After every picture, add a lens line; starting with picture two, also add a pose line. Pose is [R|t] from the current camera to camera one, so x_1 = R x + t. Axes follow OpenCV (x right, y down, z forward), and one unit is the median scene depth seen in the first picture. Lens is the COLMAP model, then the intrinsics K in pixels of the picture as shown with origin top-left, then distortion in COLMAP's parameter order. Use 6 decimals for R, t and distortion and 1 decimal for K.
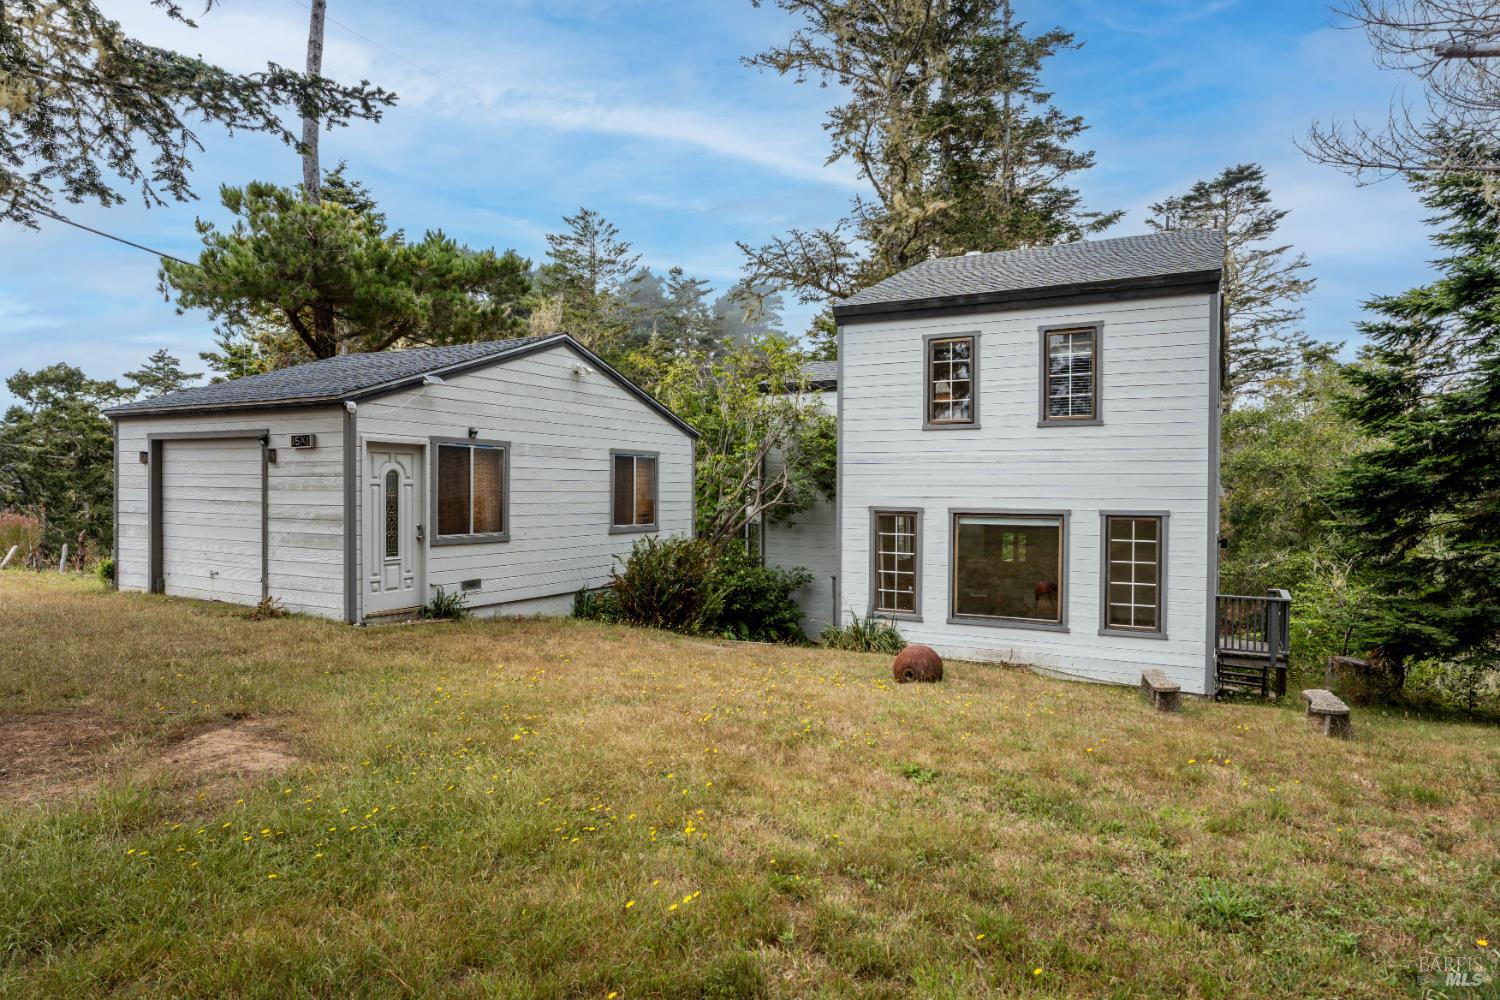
lens RADIAL K [[872.0, 0, 750.1], [0, 872.0, 498.7], [0, 0, 1]] dist [-0.003649, 0.000222]
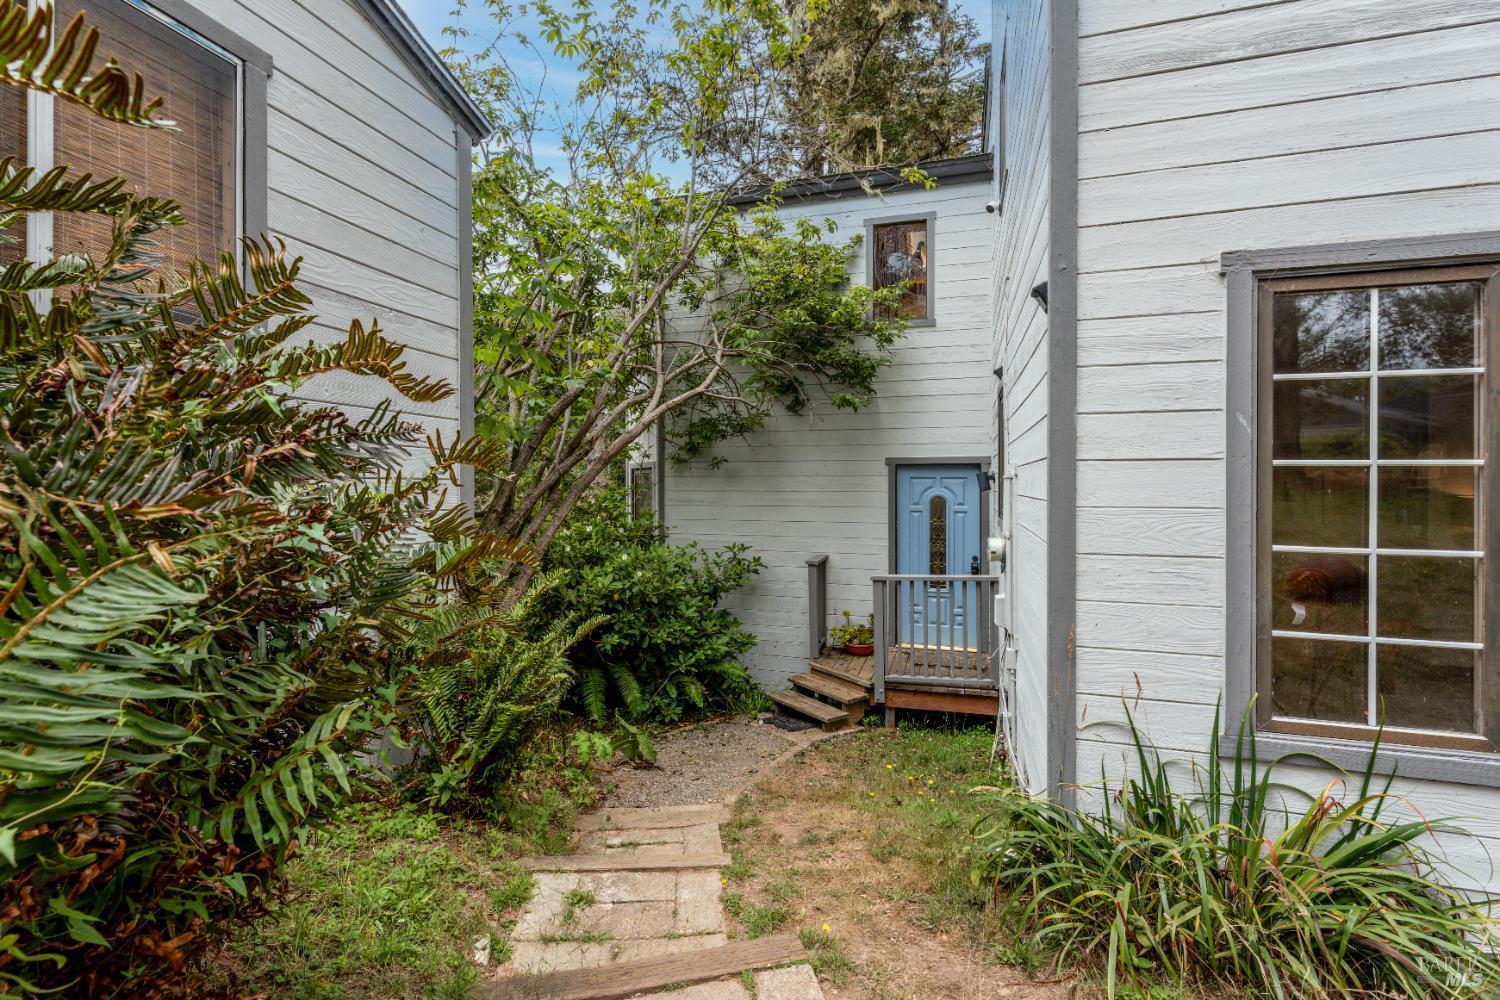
lens RADIAL K [[673.9, 0, 742.7], [0, 673.9, 485.7], [0, 0, 1]] dist [0.002460, -0.000864]
pose [[0.983871, -0.008940, 0.178657, -0.015734], [0.010802, 0.999897, -0.009454, 0.074883], [-0.178554, 0.011232, 0.983866, 0.950642]]
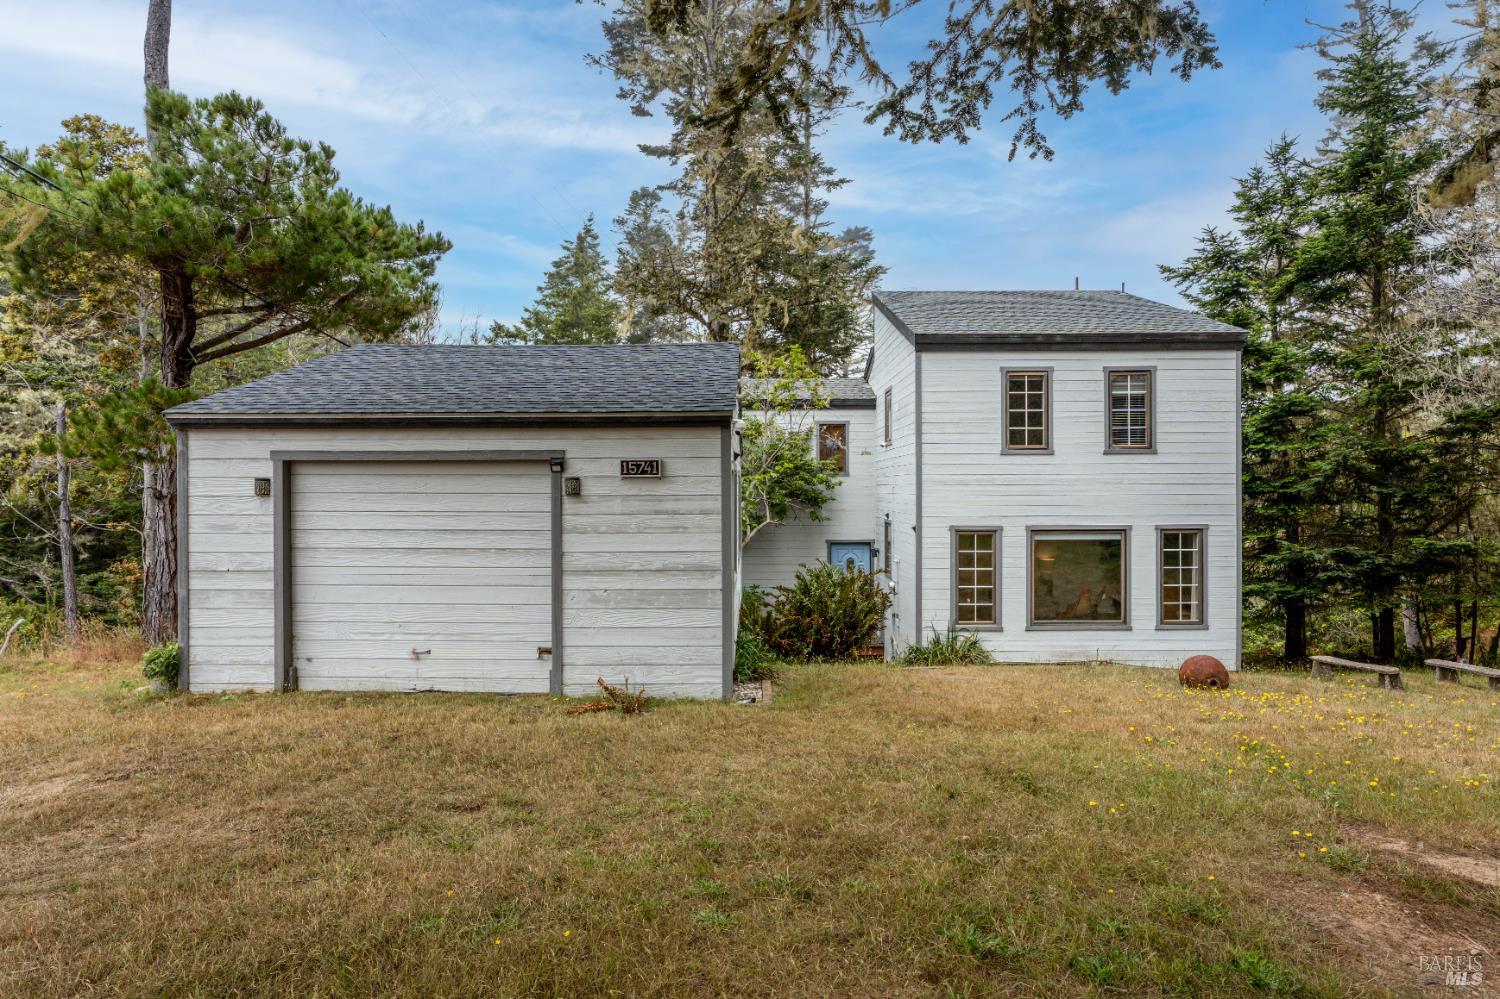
lens RADIAL K [[836.0, 0, 752.4], [0, 836.0, 498.8], [0, 0, 1]] dist [-0.008712, -0.000678]
pose [[0.885991, -0.013142, 0.463516, -0.602018], [0.015776, 0.999874, -0.001807, -0.028593], [-0.463434, 0.008913, 0.886086, 0.241663]]
